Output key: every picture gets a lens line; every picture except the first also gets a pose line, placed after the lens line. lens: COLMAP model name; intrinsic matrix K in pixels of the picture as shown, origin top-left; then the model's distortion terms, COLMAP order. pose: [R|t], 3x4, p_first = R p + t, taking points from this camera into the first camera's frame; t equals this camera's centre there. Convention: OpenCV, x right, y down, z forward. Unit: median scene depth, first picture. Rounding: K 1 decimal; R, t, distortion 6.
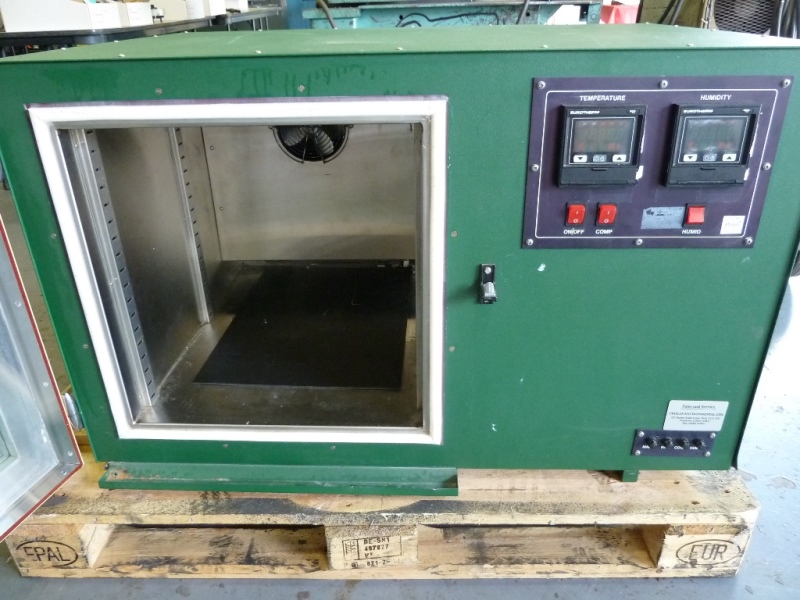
lens RADIAL K [[600.8, 0, 399.9], [0, 600.8, 299.8], [0, 0, 1]] dist [-0.034622, 0.008119]
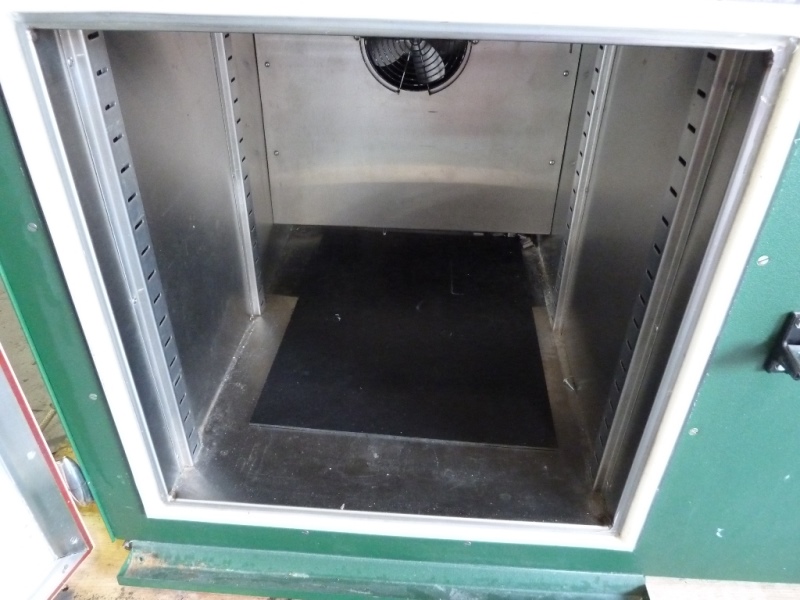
lens RADIAL K [[600.8, 0, 400.4], [0, 600.8, 297.9], [0, 0, 1]] dist [-0.034622, 0.008119]
pose [[0.999113, 0.041950, 0.003600, -0.199667], [-0.042065, 0.990833, 0.128374, -0.108105], [0.001818, -0.128412, 0.991719, 0.370322]]
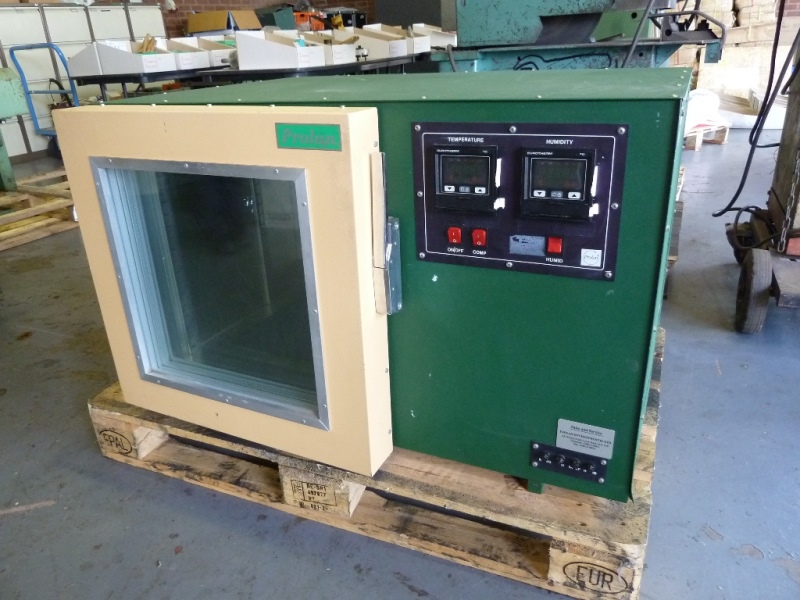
lens RADIAL K [[600.8, 0, 400.6], [0, 600.8, 300.6], [0, 0, 1]] dist [-0.034622, 0.008119]
pose [[0.922831, 0.131058, -0.362226, 0.532799], [-0.146302, 0.989128, -0.014852, 0.015581], [0.356341, 0.066700, 0.931972, -0.116754]]
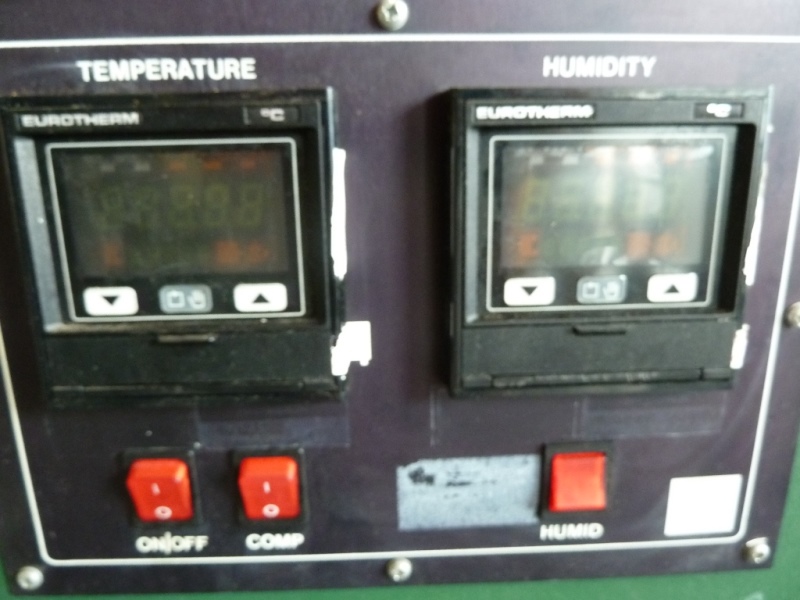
lens RADIAL K [[600.8, 0, 400.9], [0, 600.8, 299.3], [0, 0, 1]] dist [-0.034622, 0.008119]
pose [[0.996607, -0.011661, 0.081482, 0.318351], [0.026486, 0.982697, -0.183318, -0.146299], [-0.077935, 0.184854, 0.979671, 0.578796]]
